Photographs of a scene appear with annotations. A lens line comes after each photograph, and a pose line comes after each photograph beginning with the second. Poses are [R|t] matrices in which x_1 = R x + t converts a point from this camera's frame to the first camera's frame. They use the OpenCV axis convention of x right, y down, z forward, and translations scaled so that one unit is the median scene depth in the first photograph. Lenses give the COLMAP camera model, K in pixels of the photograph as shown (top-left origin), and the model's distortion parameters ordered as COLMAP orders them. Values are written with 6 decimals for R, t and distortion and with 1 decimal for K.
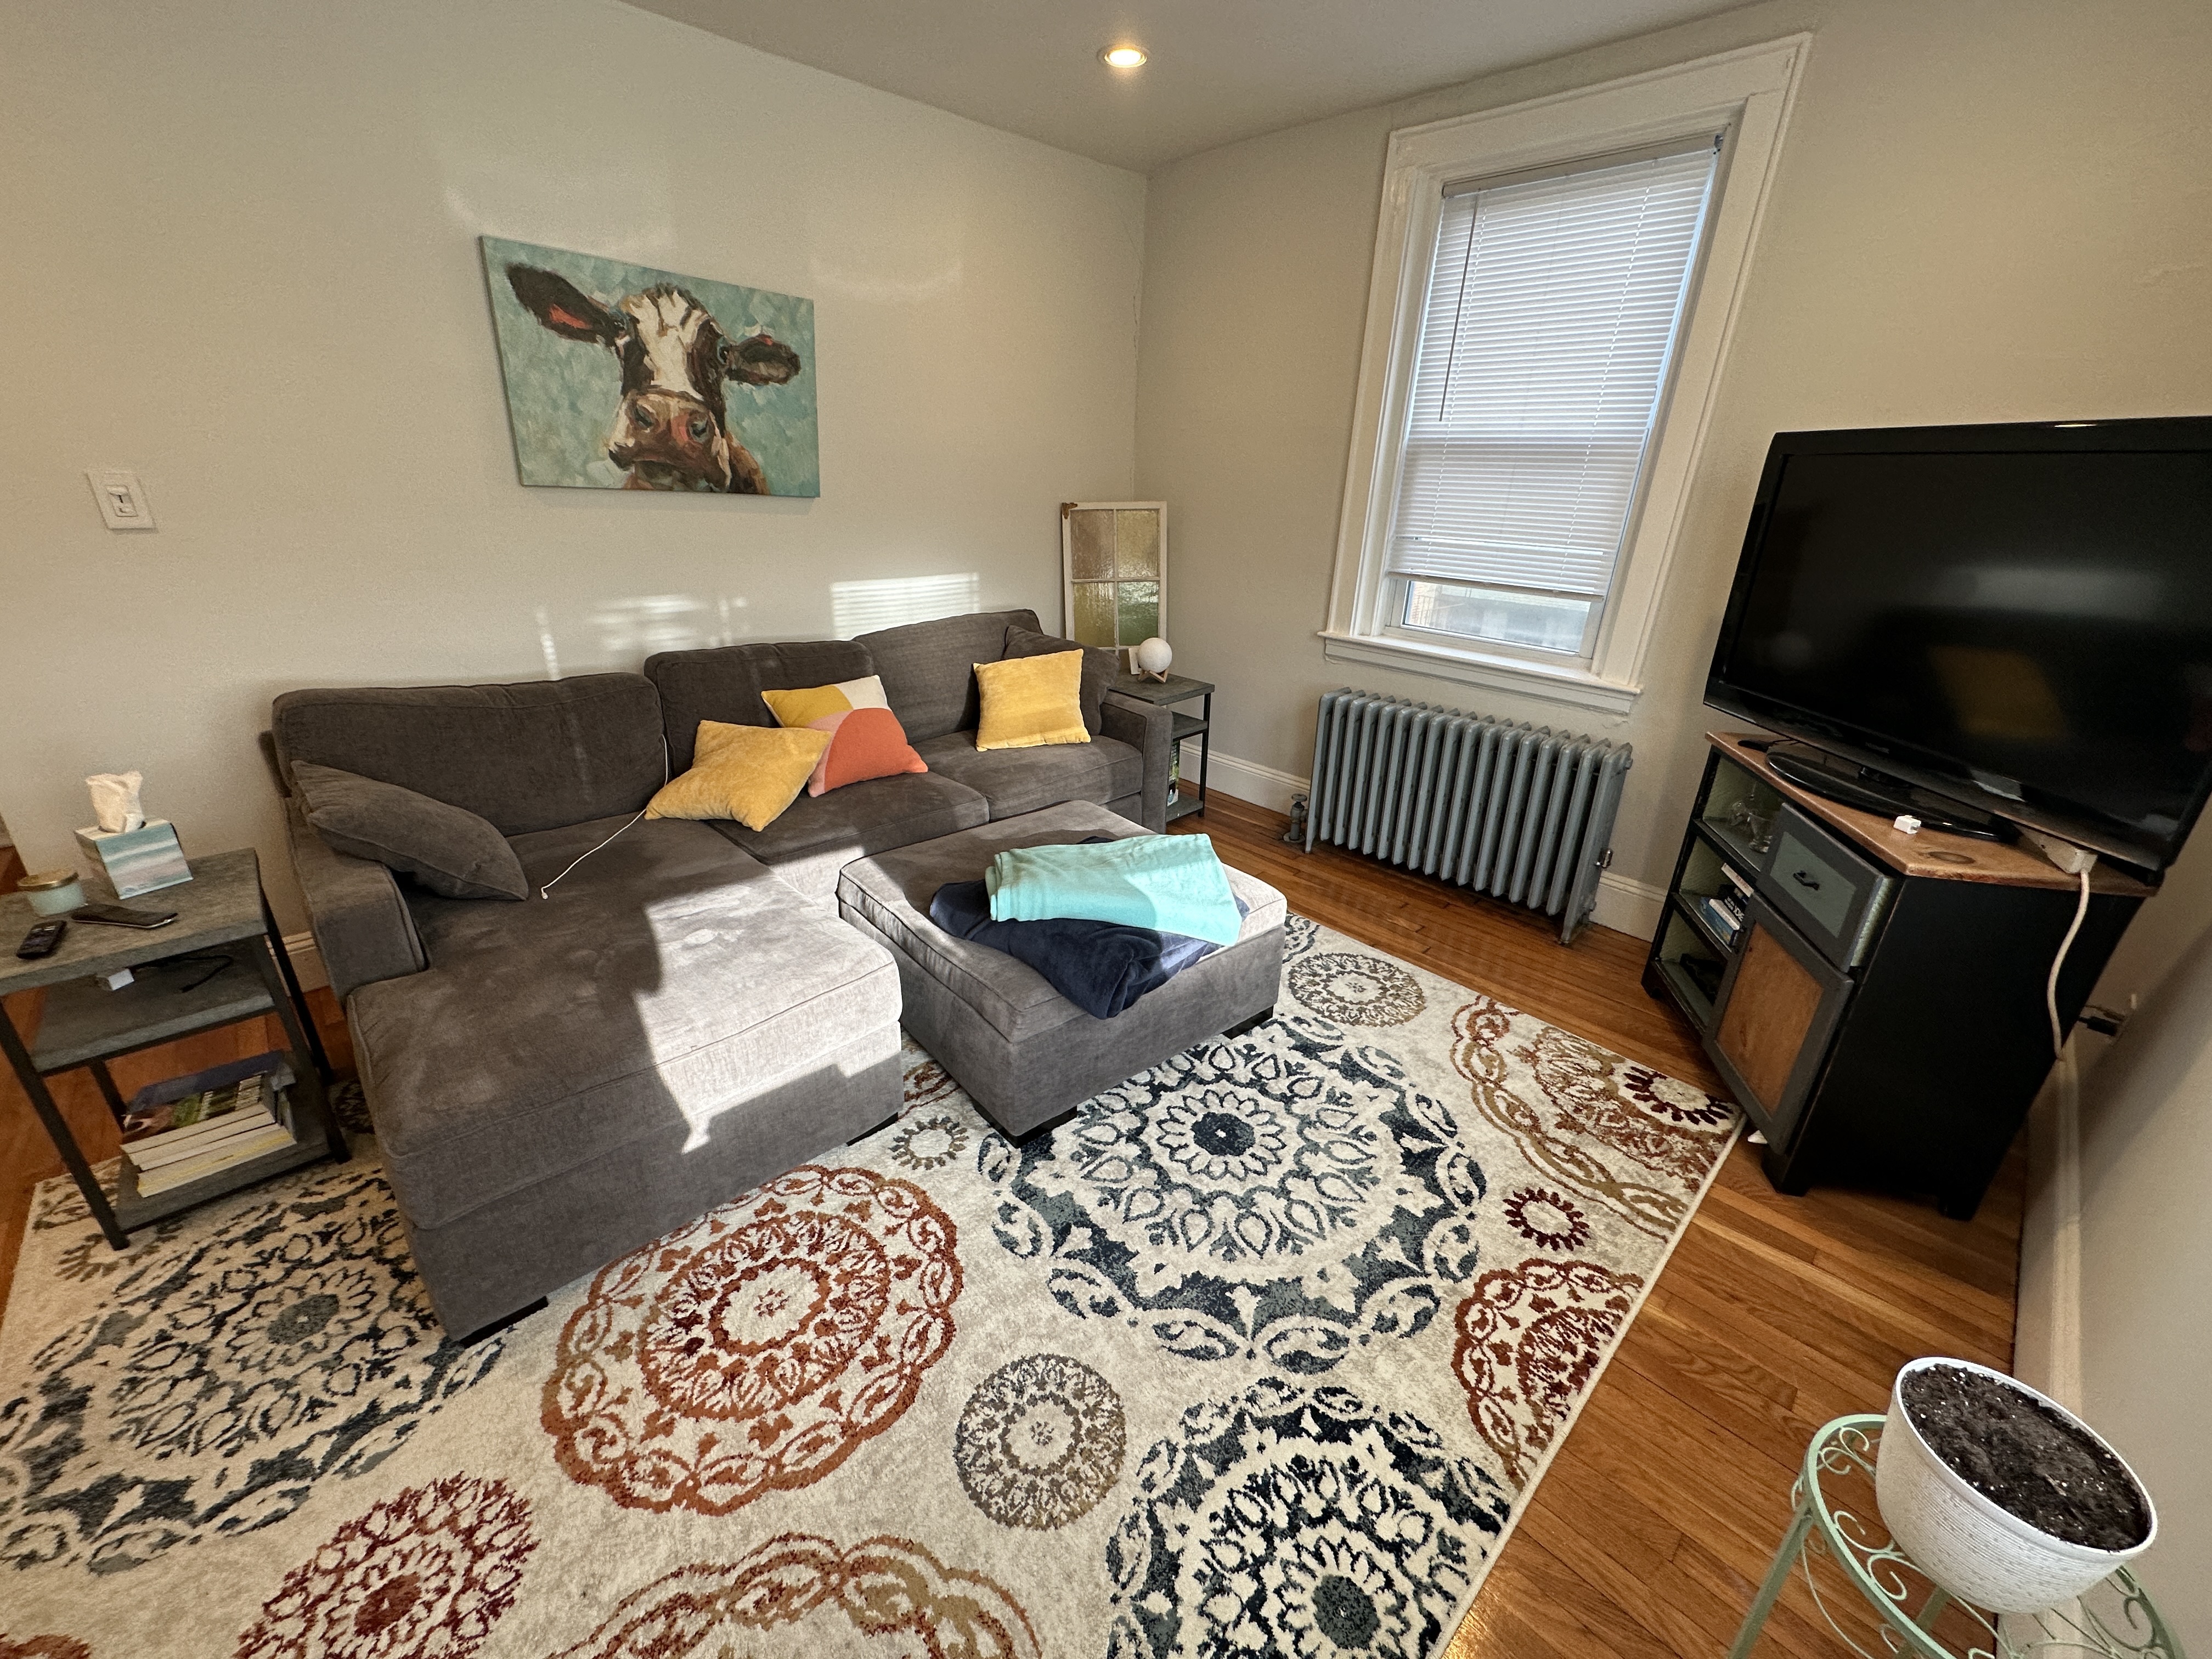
lens RADIAL K [[878.5, 0, 1107.7], [0, 878.5, 827.1], [0, 0, 1]] dist [-0.001470, 0.000315]
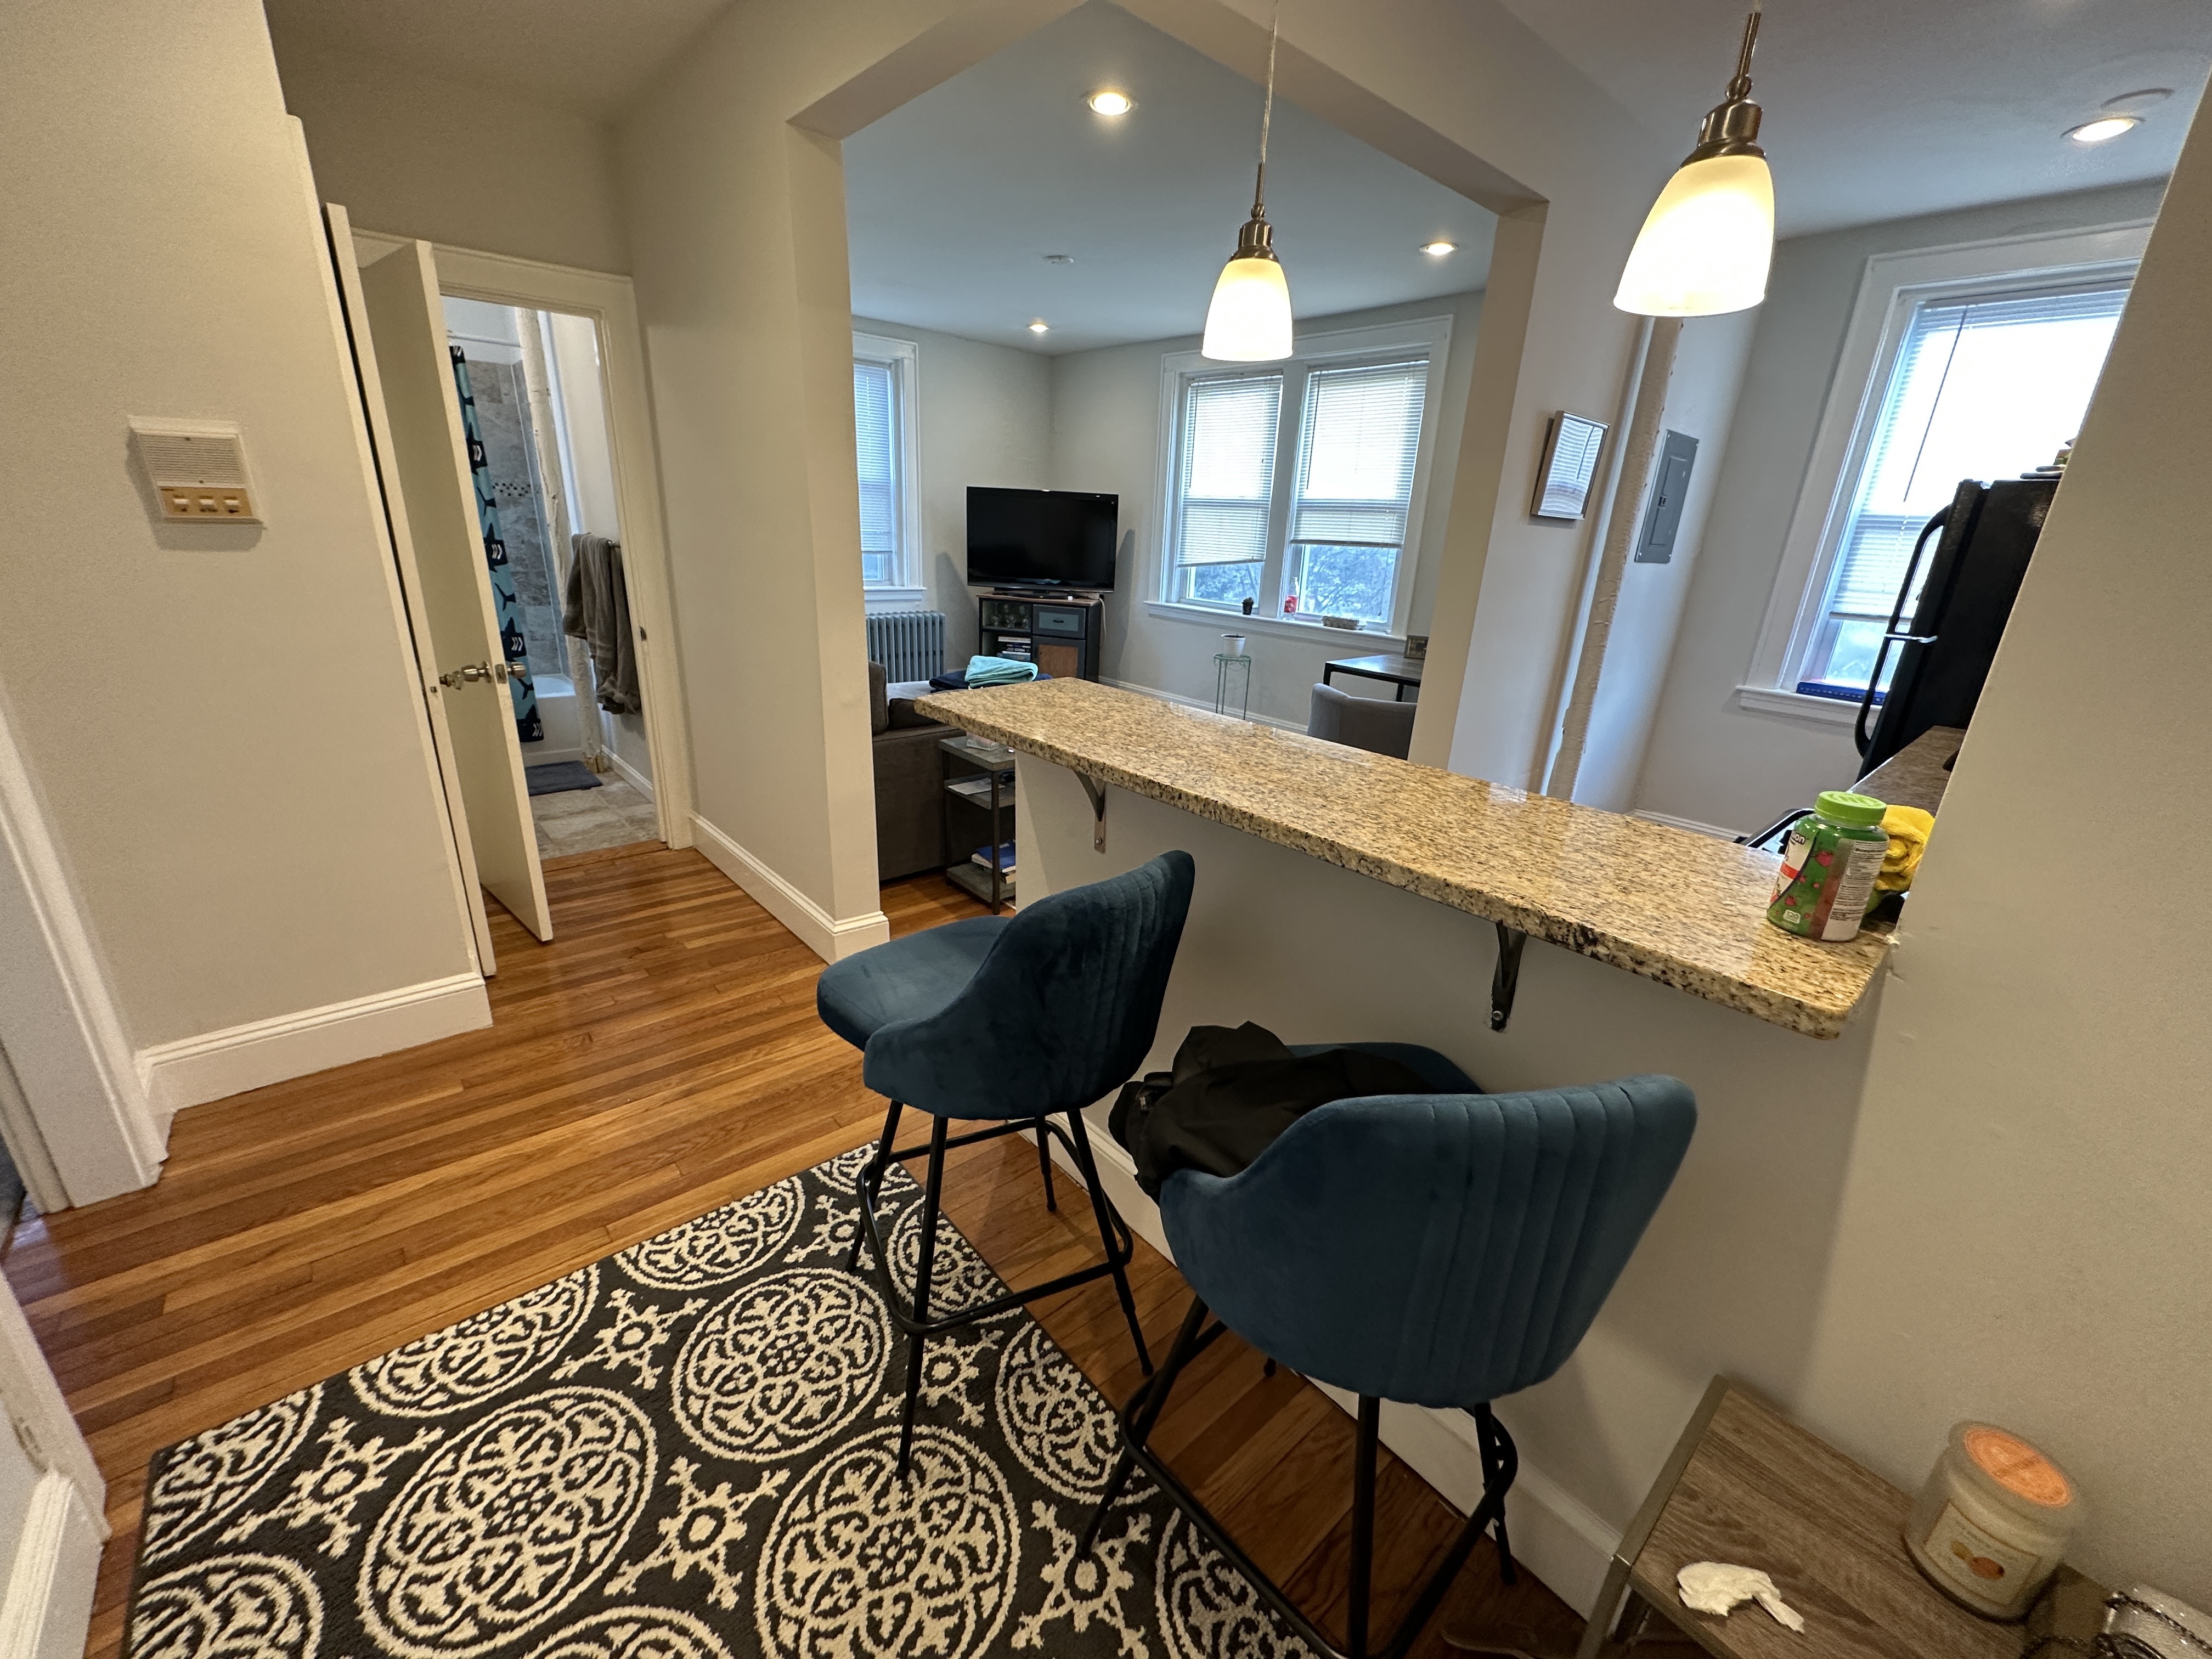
lens RADIAL K [[878.5, 0, 1107.1], [0, 878.5, 825.9], [0, 0, 1]] dist [-0.001470, 0.000315]
pose [[0.051963, -0.359633, 0.931646, -2.769472], [0.339170, 0.883809, 0.322250, -0.283024], [-0.939289, 0.299242, 0.167902, 0.495809]]
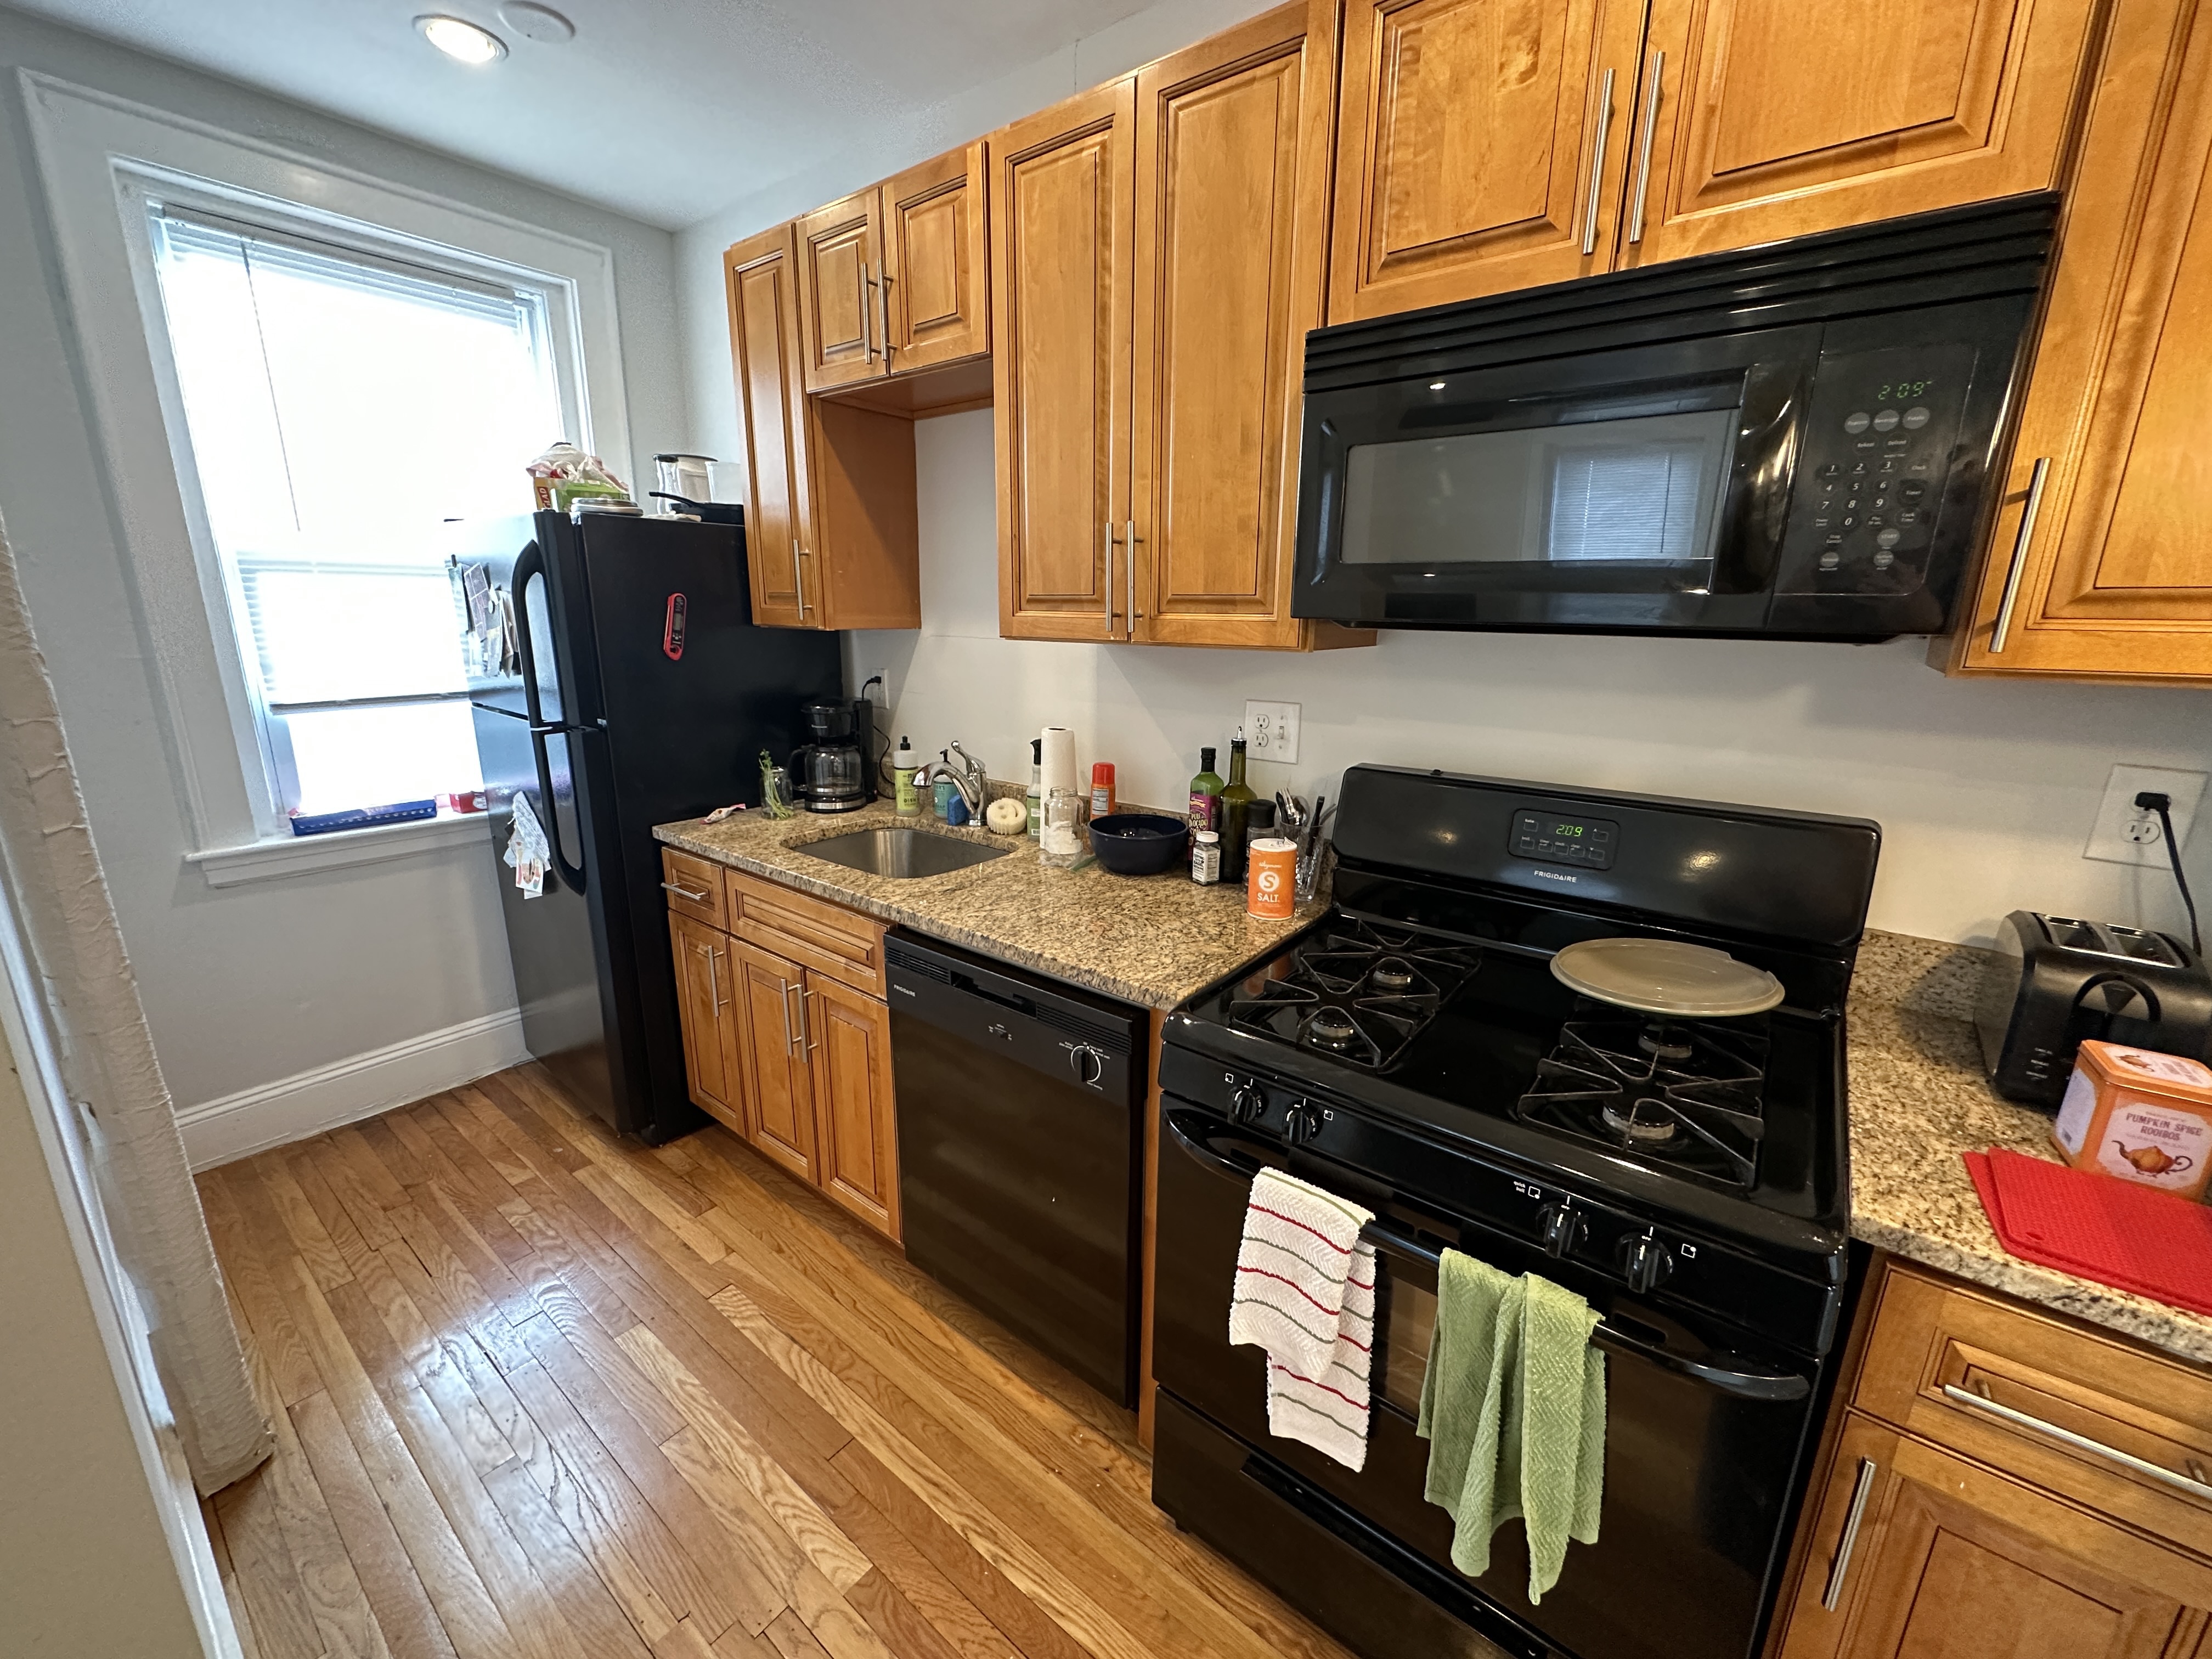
lens RADIAL K [[878.5, 0, 1107.4], [0, 878.5, 829.7], [0, 0, 1]] dist [-0.001470, 0.000315]
pose [[-0.989705, -0.010931, -0.142702, -1.634282], [-0.093419, 0.804718, 0.586262, -0.206393], [0.108426, 0.593557, -0.797454, 0.356768]]
